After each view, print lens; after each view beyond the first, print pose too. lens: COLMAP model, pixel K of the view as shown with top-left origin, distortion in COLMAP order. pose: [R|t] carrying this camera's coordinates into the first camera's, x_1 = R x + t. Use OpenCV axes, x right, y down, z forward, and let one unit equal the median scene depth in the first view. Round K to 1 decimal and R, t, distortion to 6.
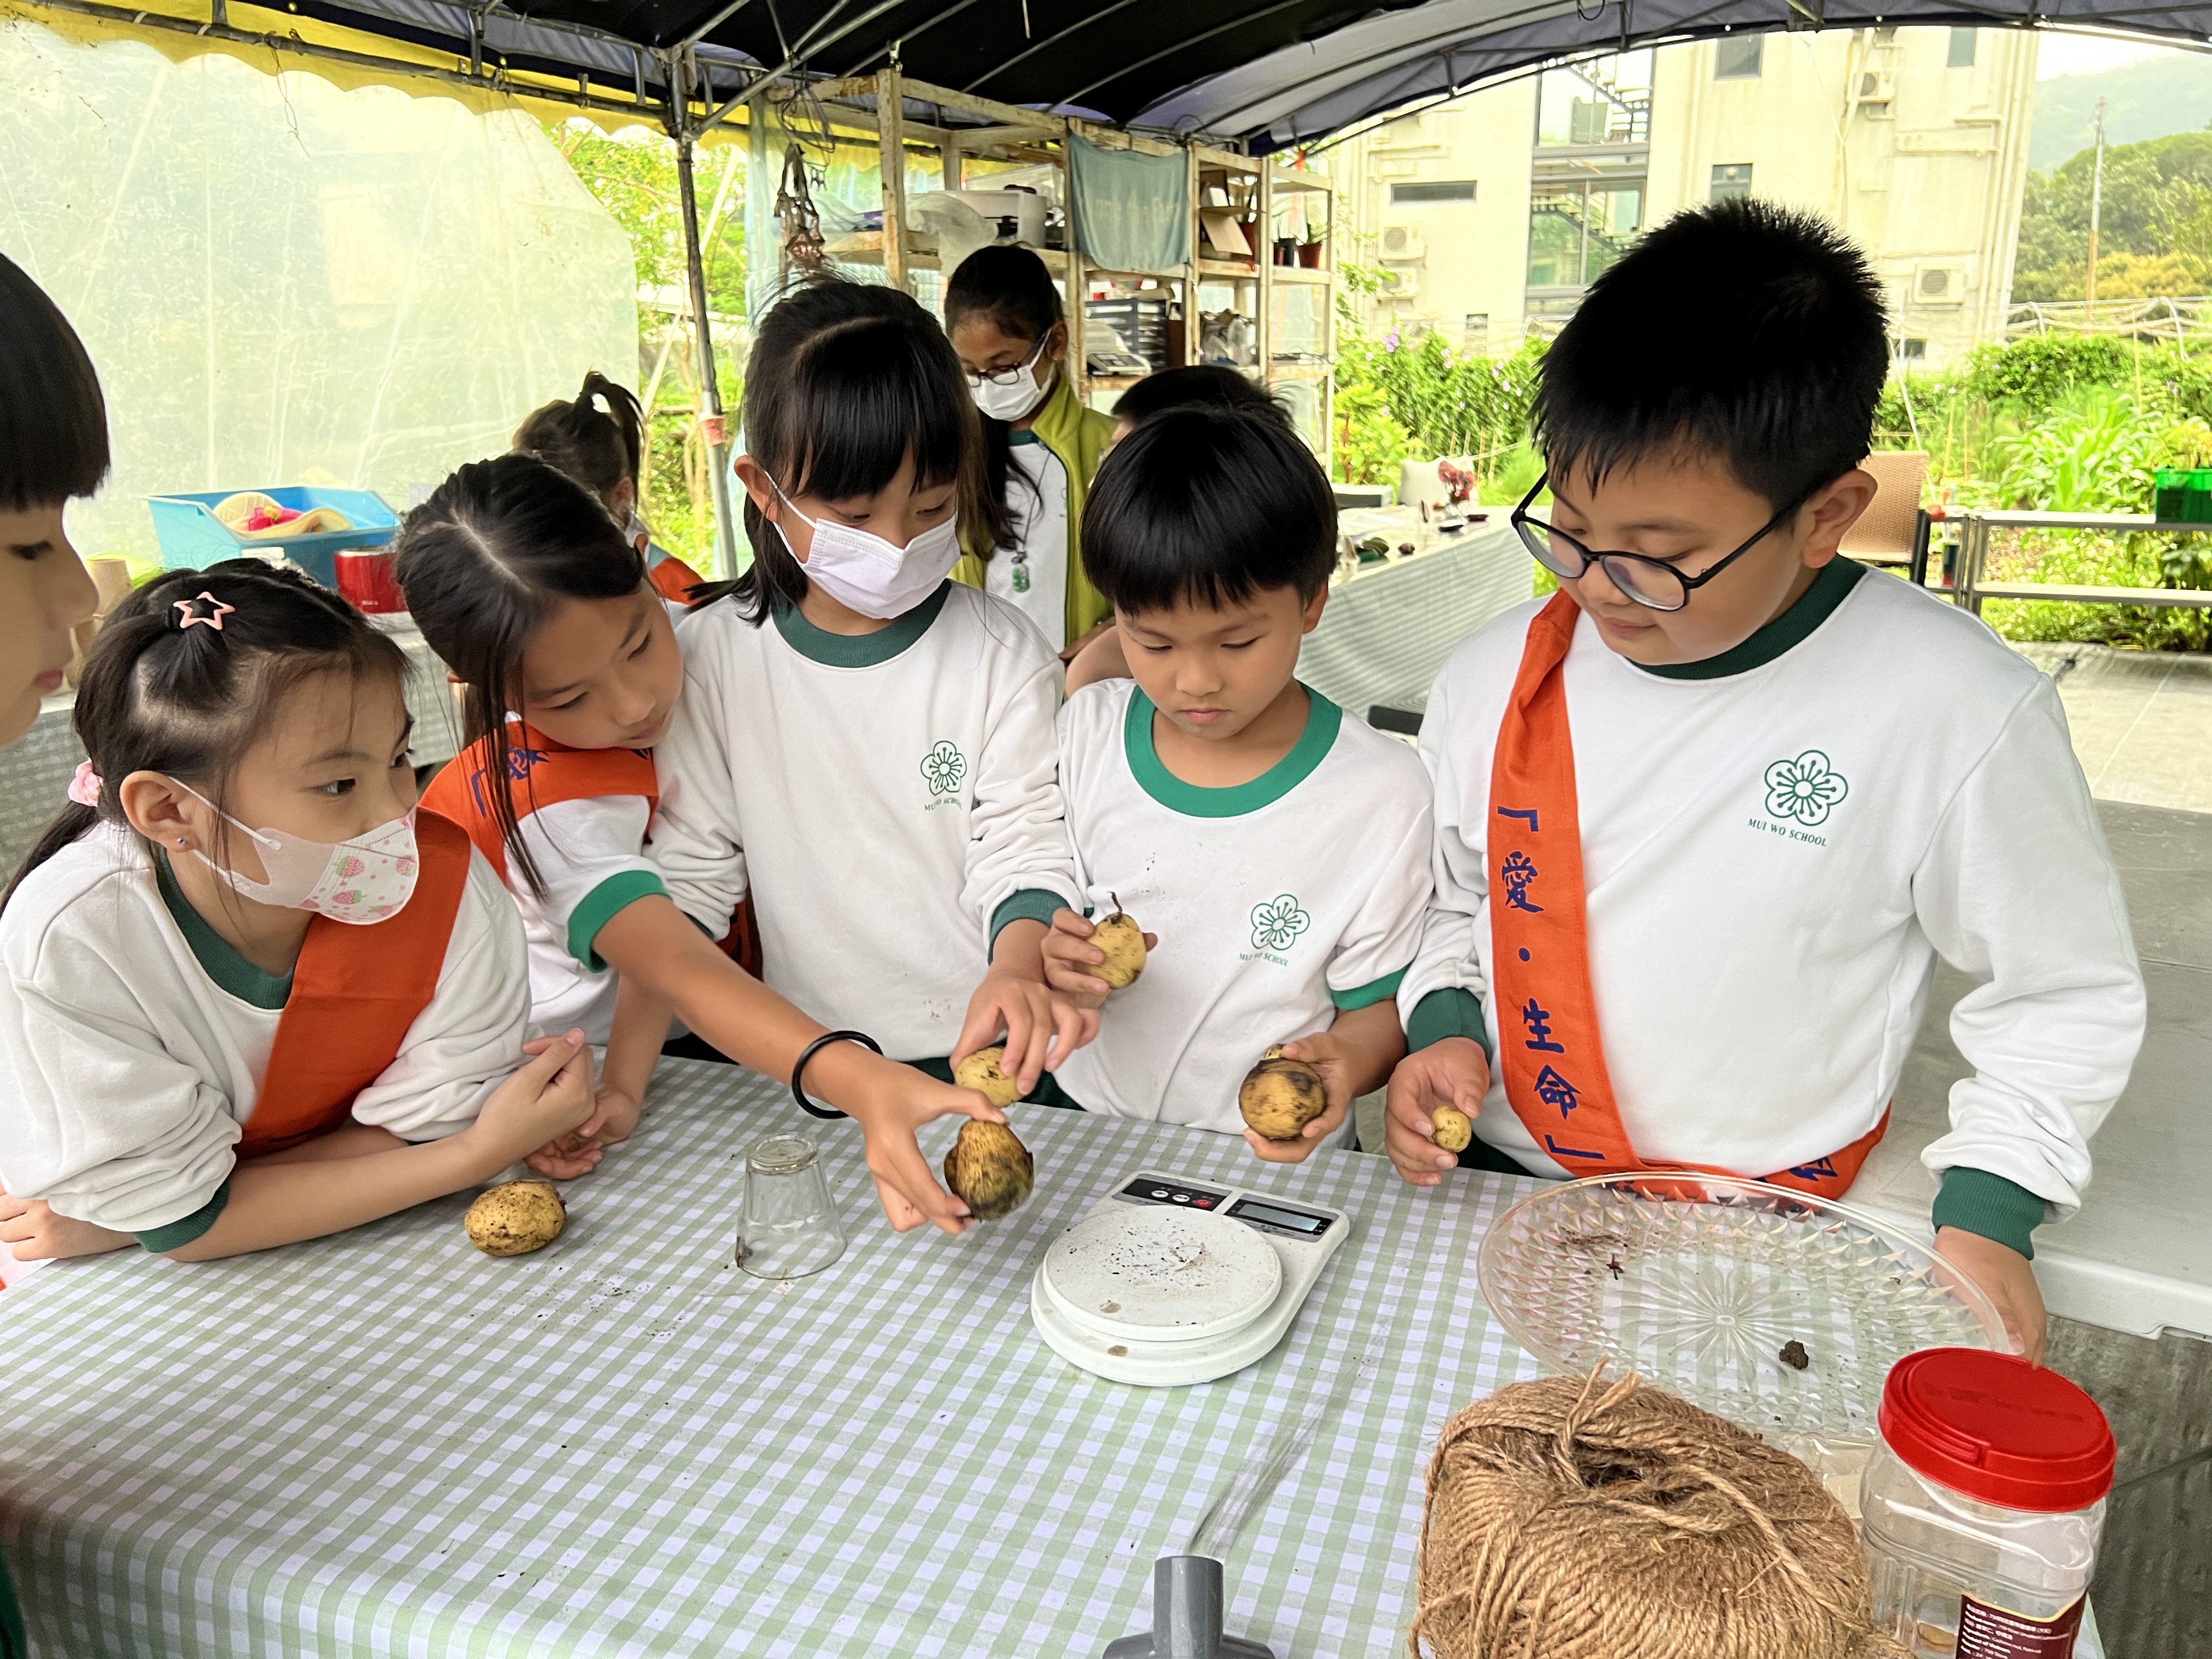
lens RADIAL K [[1665.1, 0, 1106.0], [0, 1665.1, 829.5], [0, 0, 1]] dist [0.029794, -0.049759]
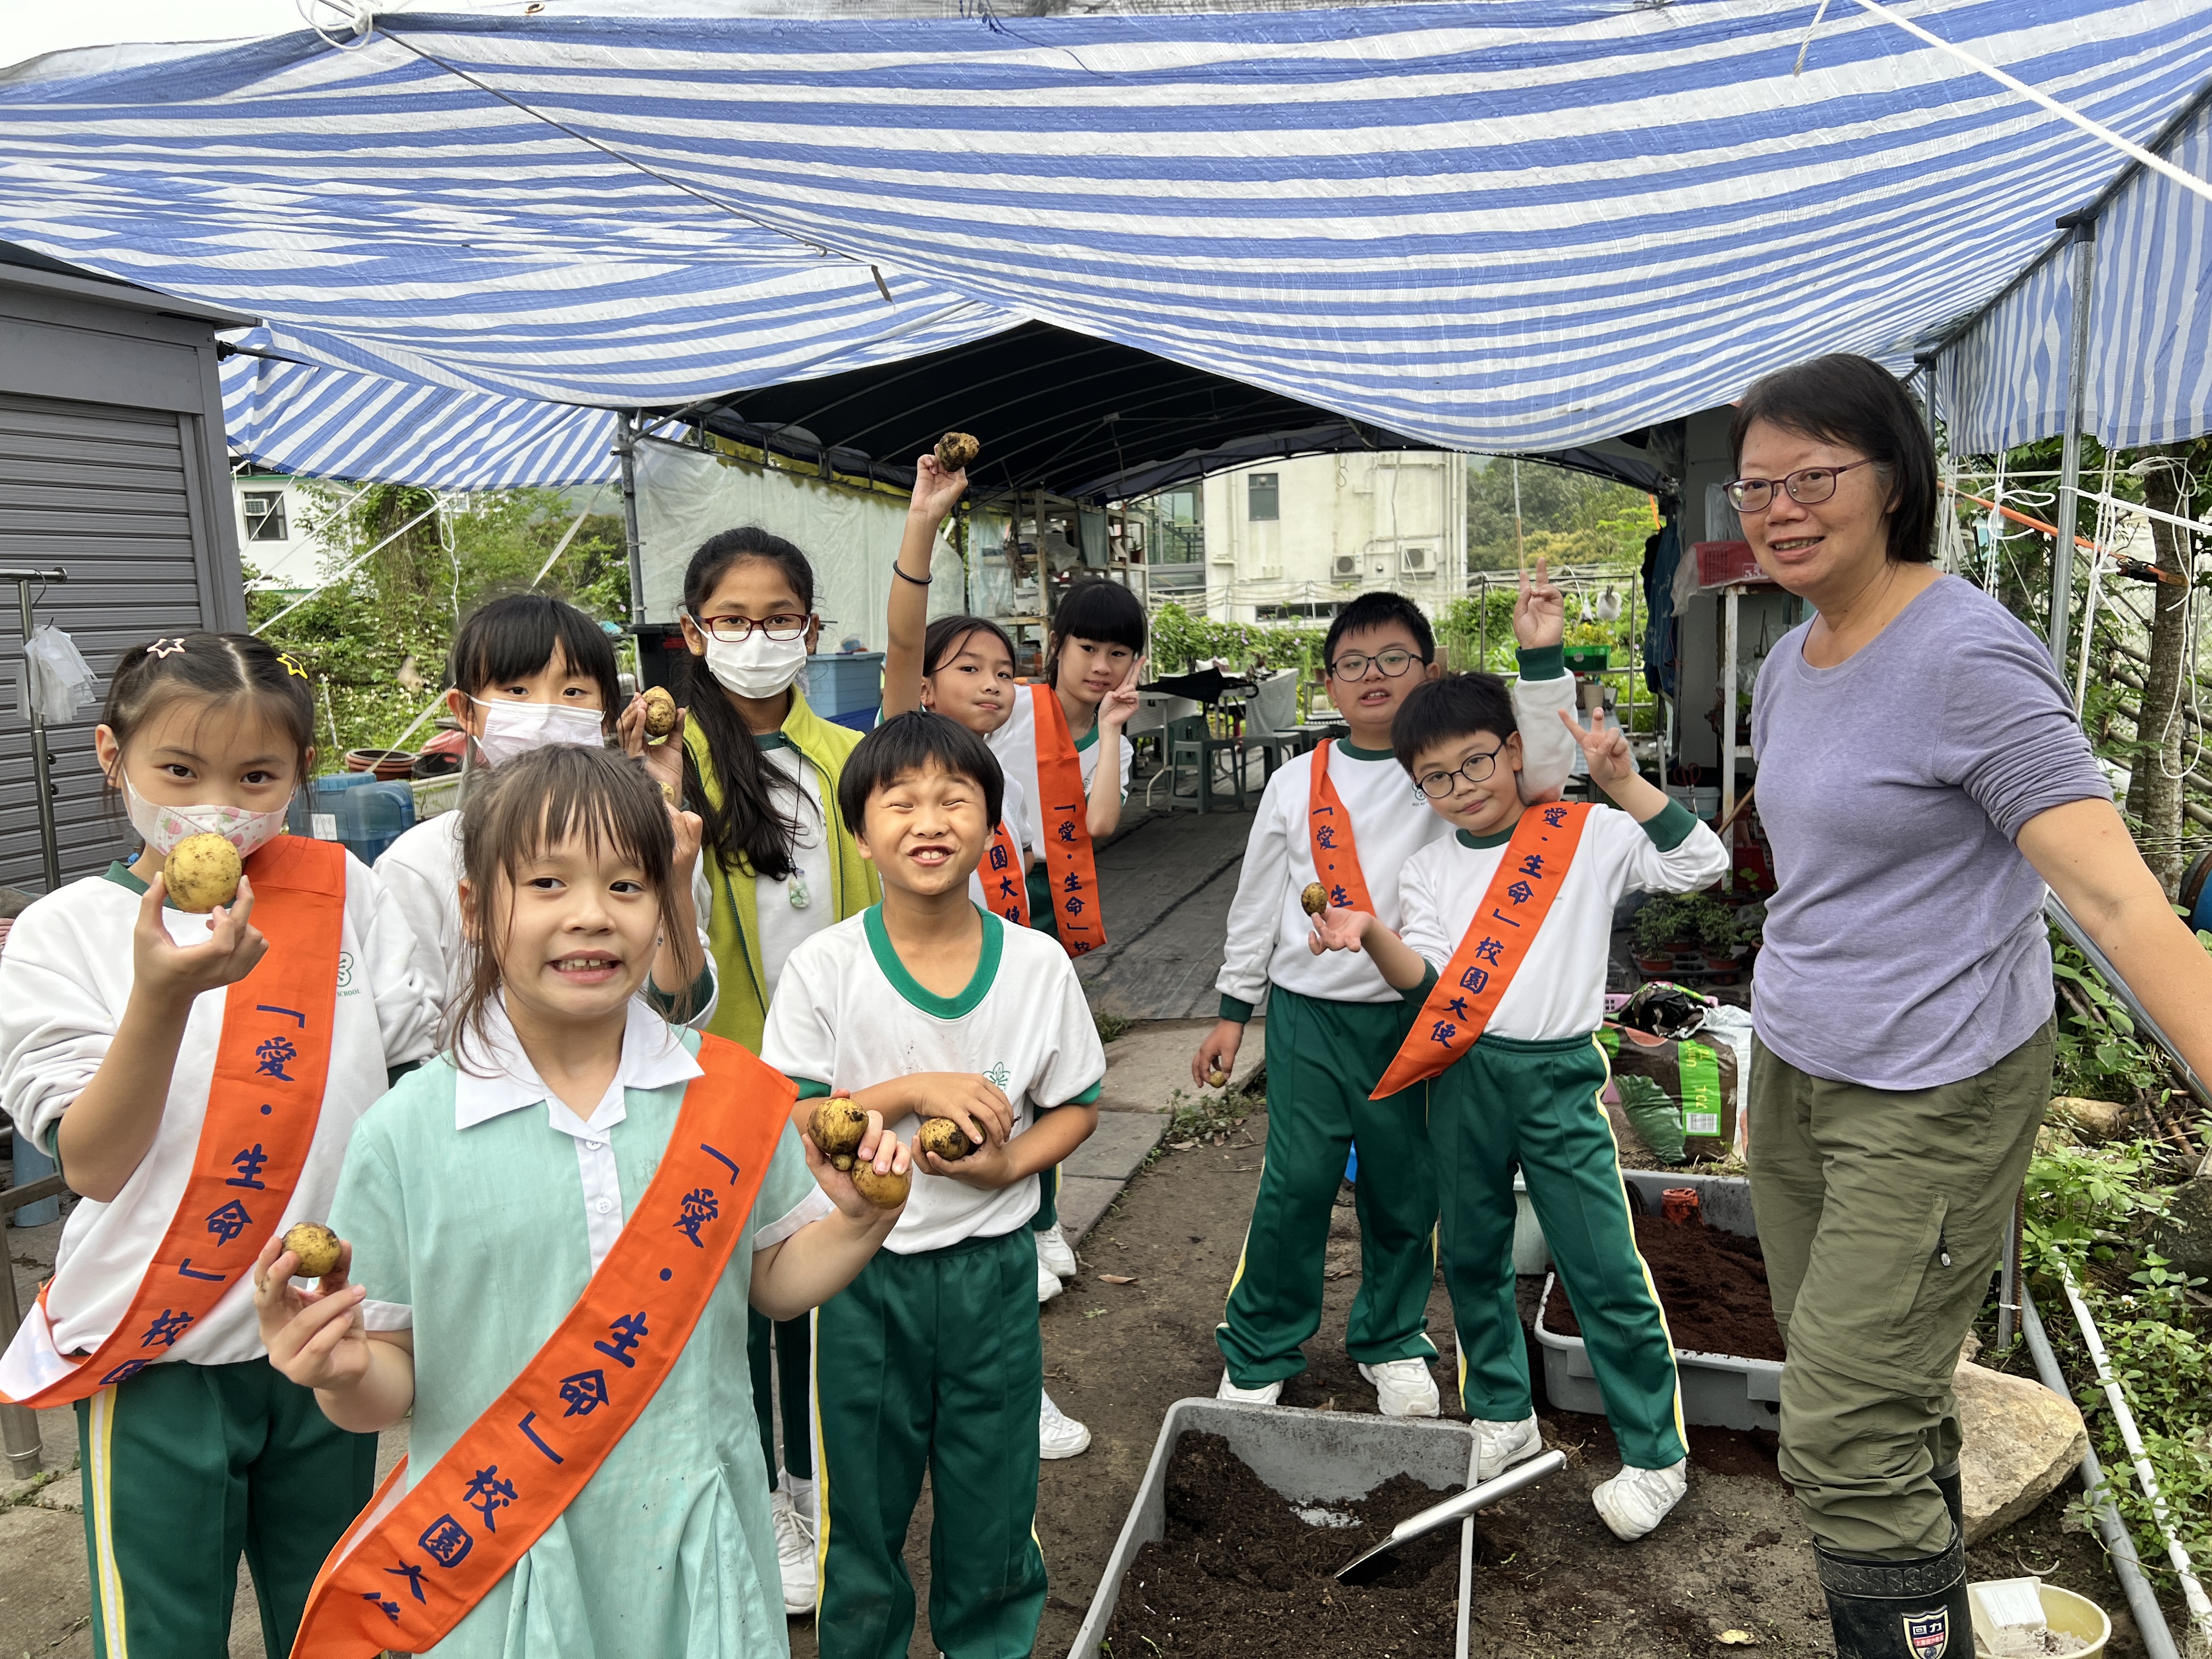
lens RADIAL K [[1665.3, 0, 1117.6], [0, 1665.3, 827.1], [0, 0, 1]] dist [0.039098, -0.048807]
pose [[0.962473, -0.058749, 0.264940, -0.205078], [0.100145, 0.984269, -0.145550, 0.113737], [-0.252222, 0.166620, 0.953217, -0.365512]]
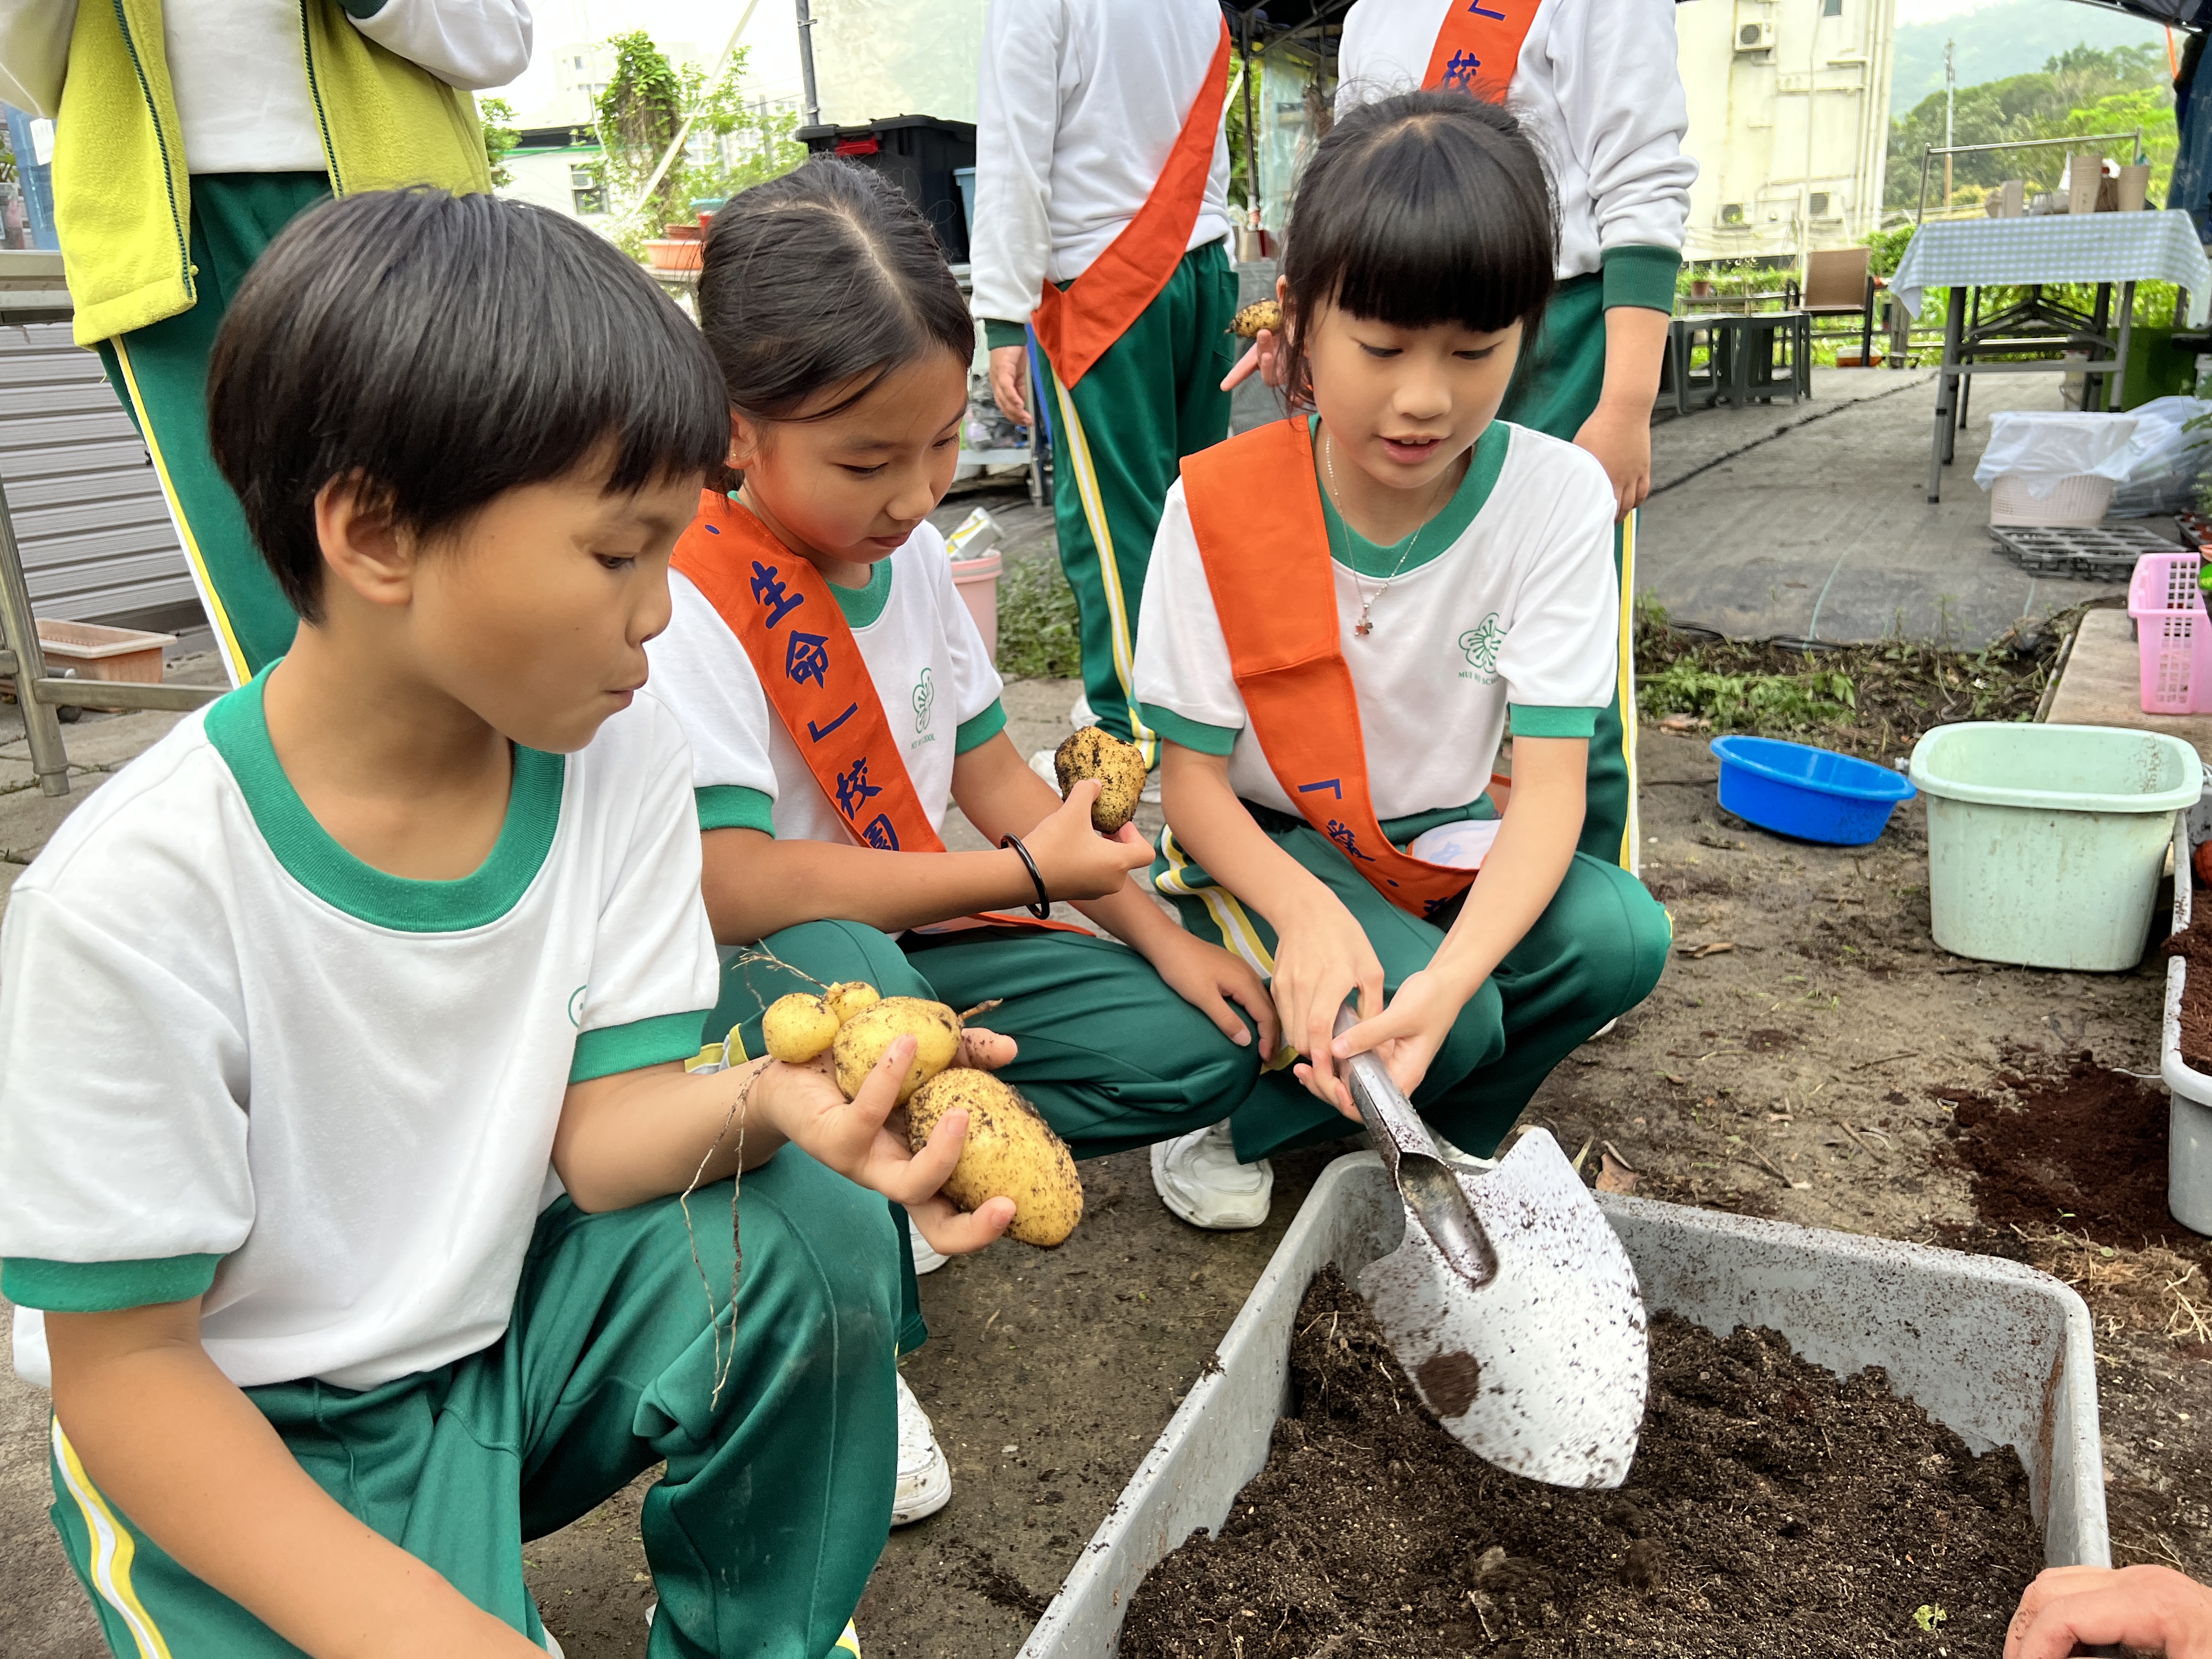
lens RADIAL K [[1665.3, 0, 1117.6], [0, 1665.3, 827.1], [0, 0, 1]] dist [0.039098, -0.048807]
pose [[0.996489, -0.055998, 0.062238, -0.170350], [0.055373, 0.998397, 0.011723, 0.128667], [-0.062794, -0.008236, 0.997992, -0.271982]]
